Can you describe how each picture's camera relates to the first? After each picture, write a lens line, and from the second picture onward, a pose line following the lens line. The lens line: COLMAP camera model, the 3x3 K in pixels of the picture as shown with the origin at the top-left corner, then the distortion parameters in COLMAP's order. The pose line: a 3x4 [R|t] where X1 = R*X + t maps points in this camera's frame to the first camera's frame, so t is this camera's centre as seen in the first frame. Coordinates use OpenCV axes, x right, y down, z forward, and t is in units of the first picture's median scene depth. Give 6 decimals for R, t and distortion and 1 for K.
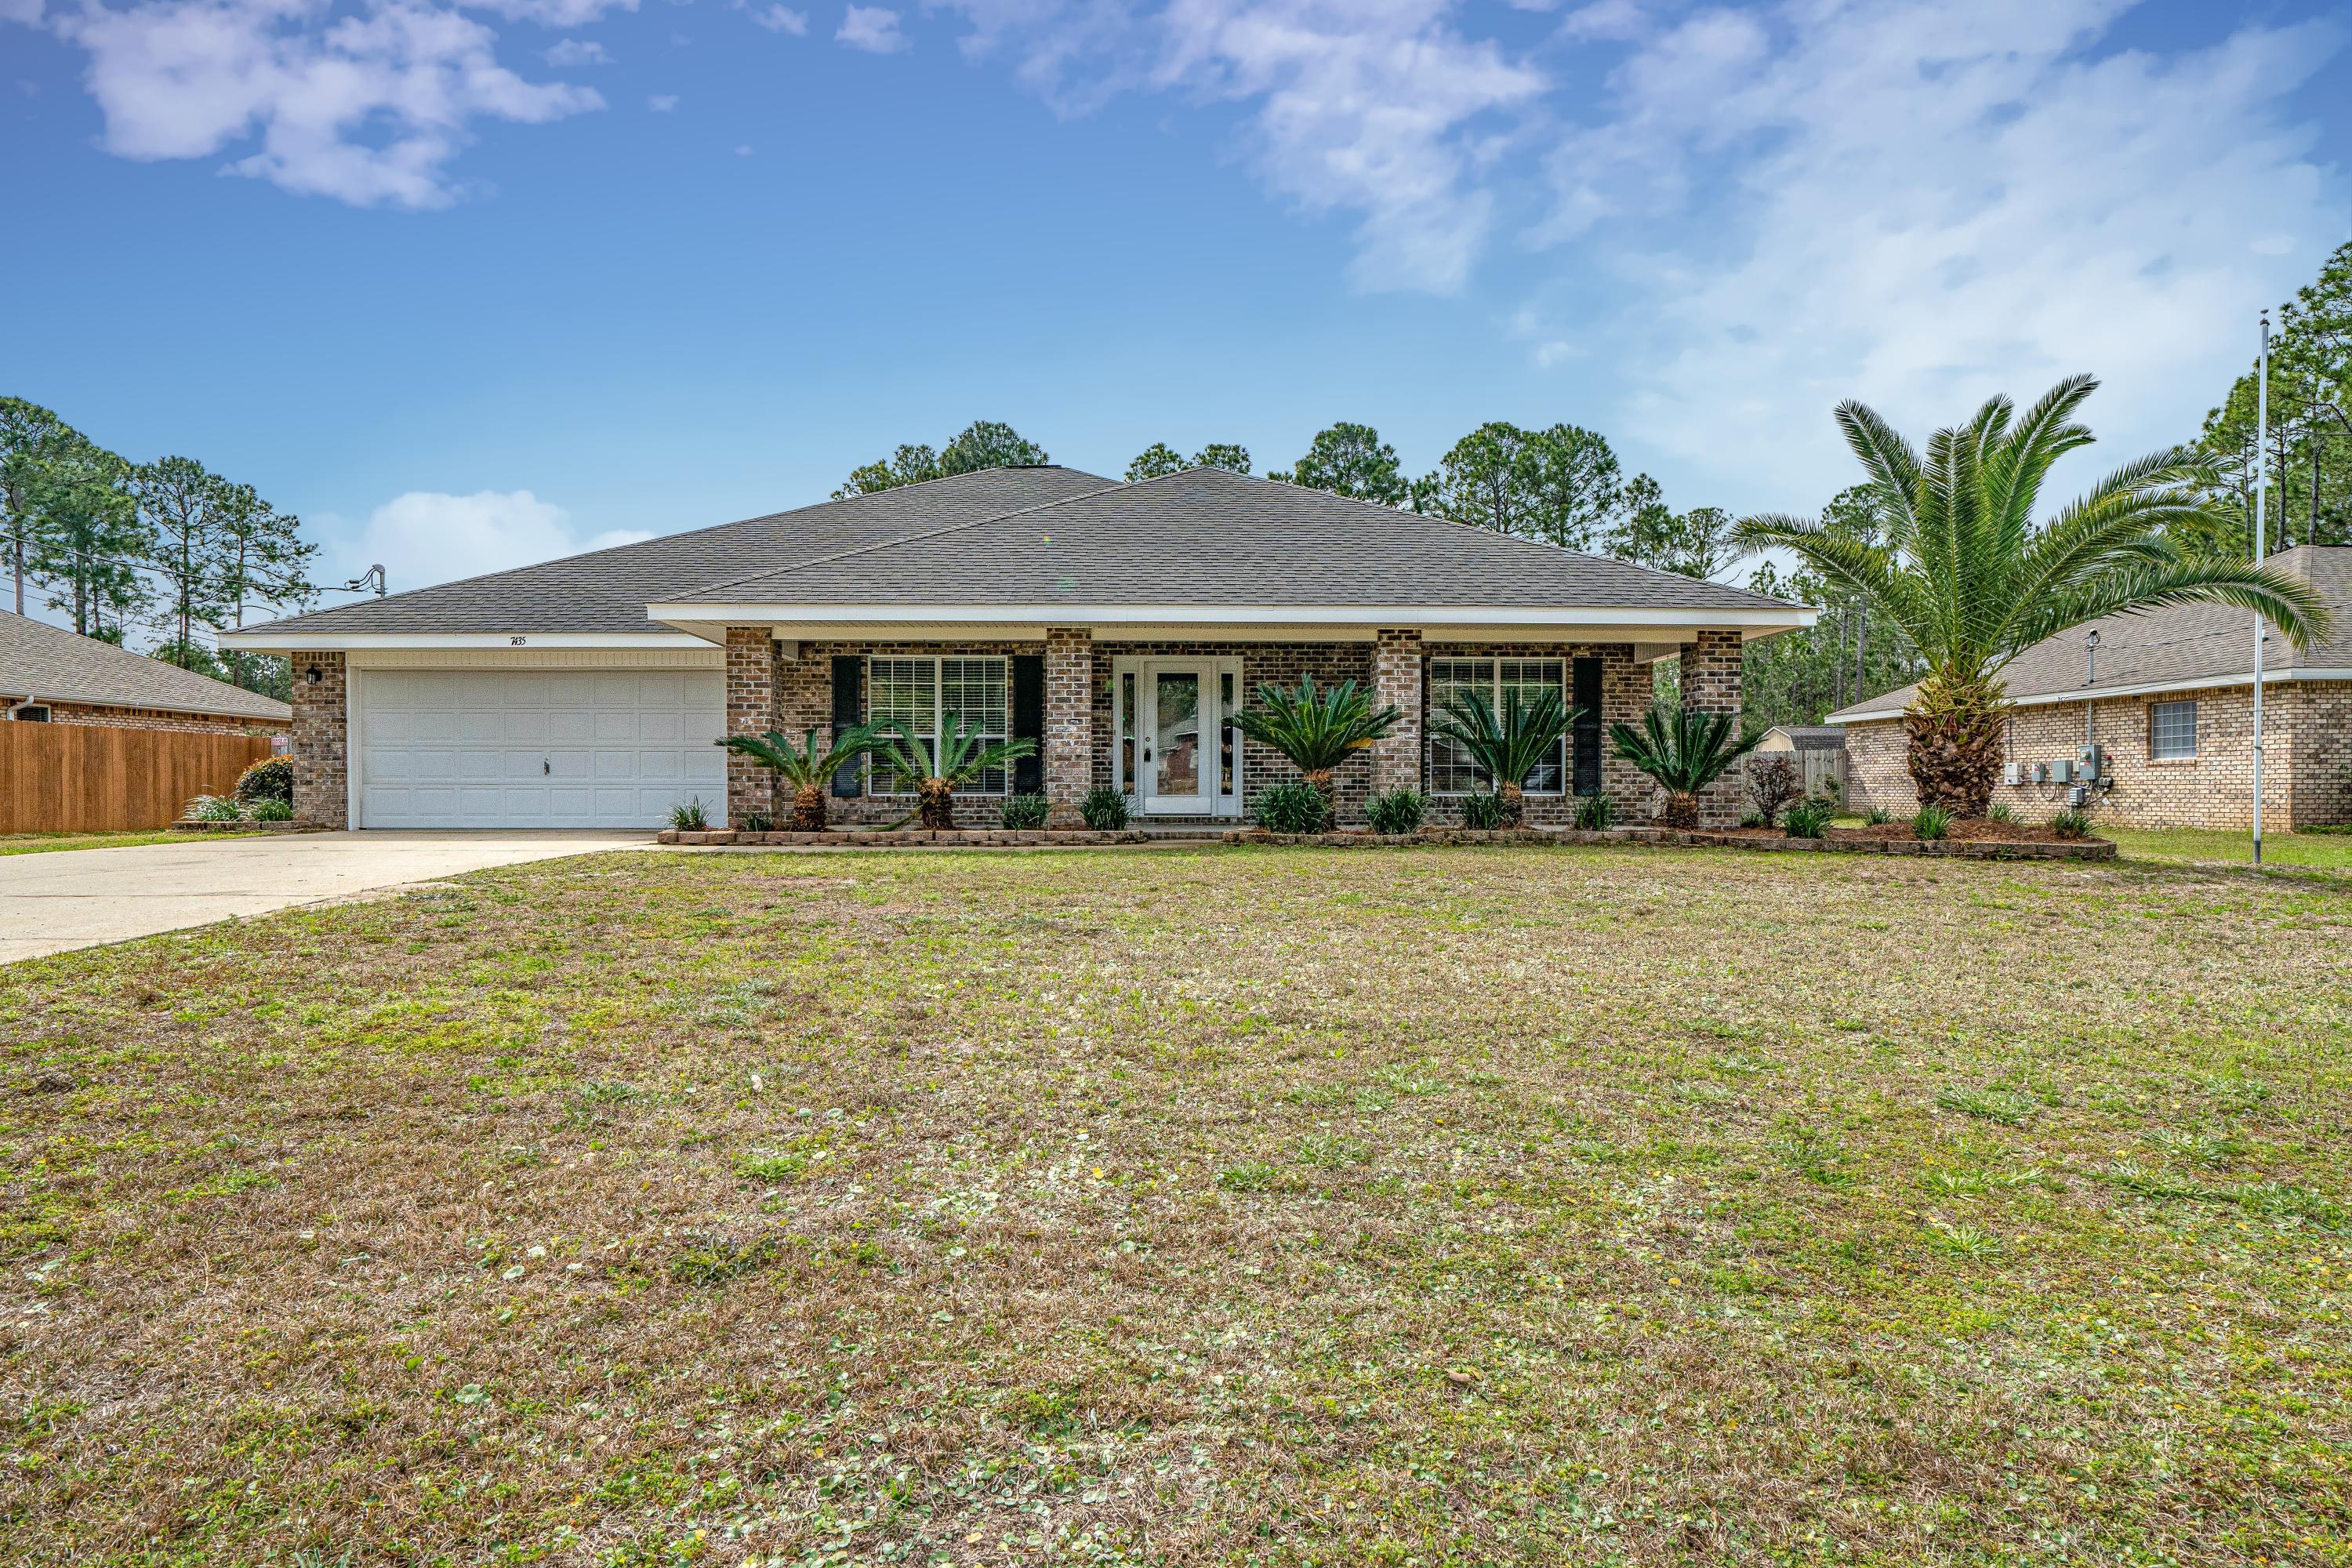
lens RADIAL K [[1239.0, 0, 1167.8], [0, 1239.0, 812.9], [0, 0, 1]] dist [-0.003288, 0.001410]
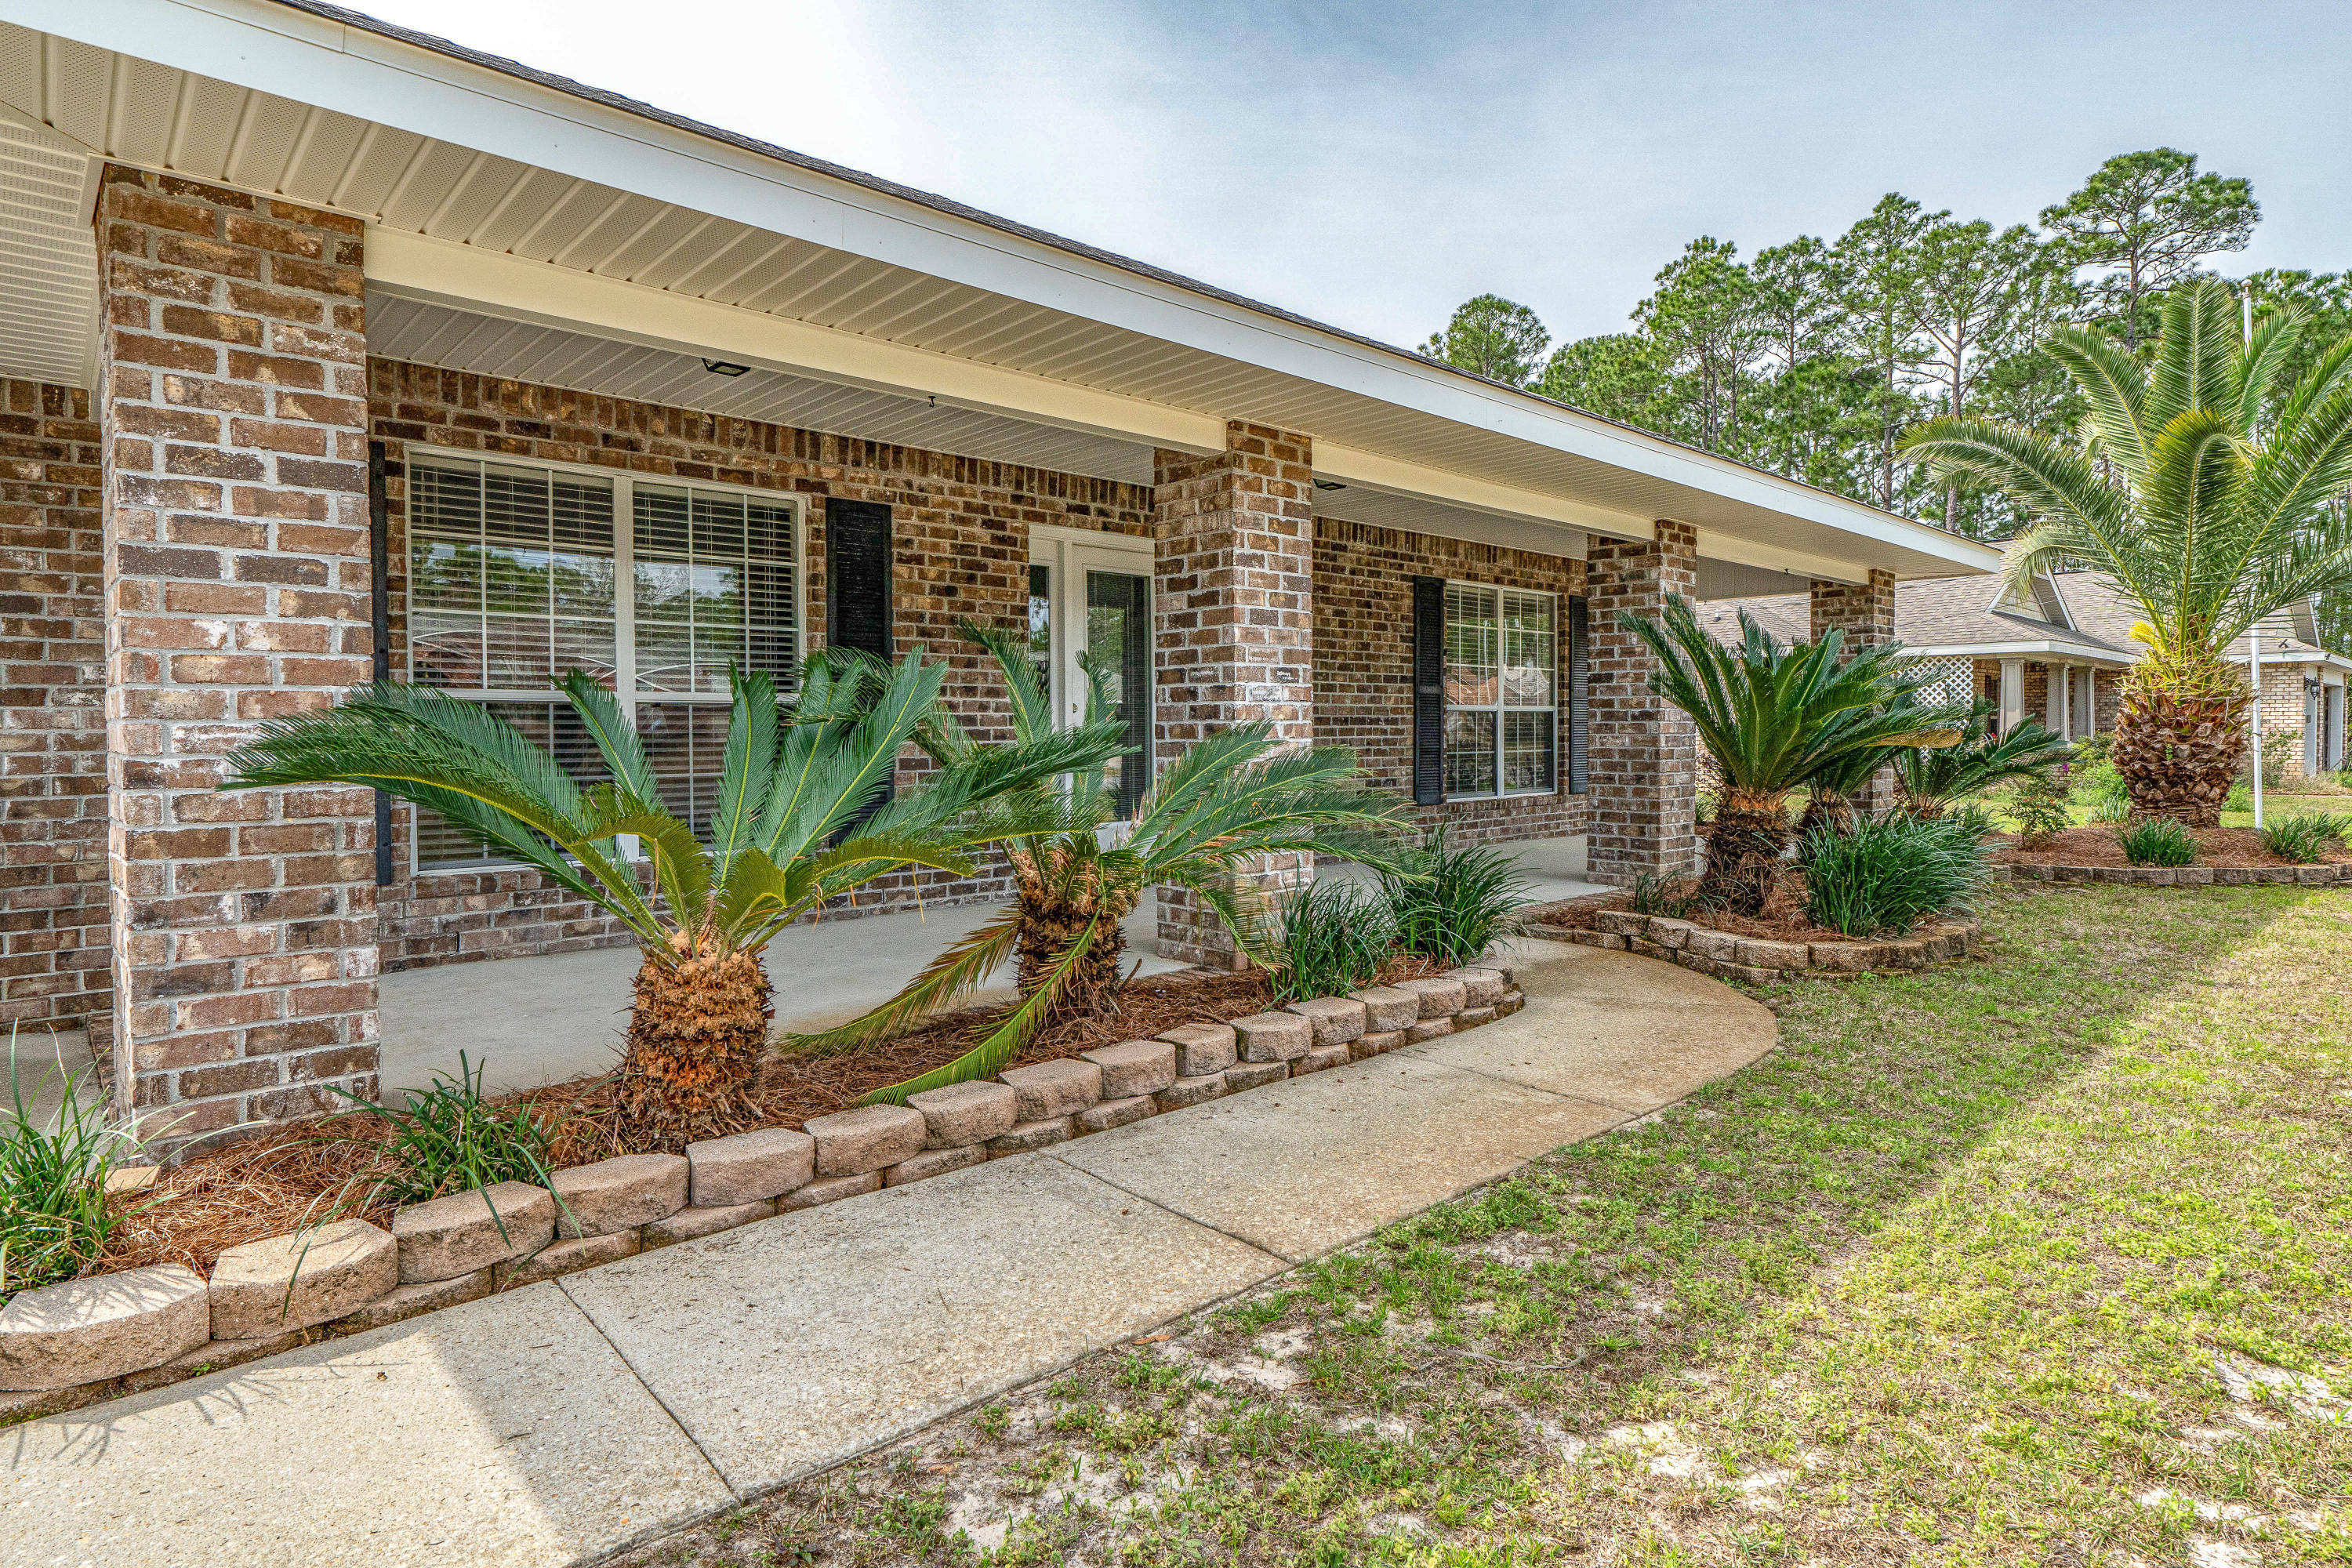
lens RADIAL K [[1240.1, 0, 1160.9], [0, 1240.1, 768.6], [0, 0, 1]] dist [0.003052, -0.000365]
pose [[0.761343, -0.026786, 0.647796, -0.354487], [0.018467, 0.999637, 0.019630, -0.053252], [-0.648086, -0.002982, 0.761561, 0.731598]]
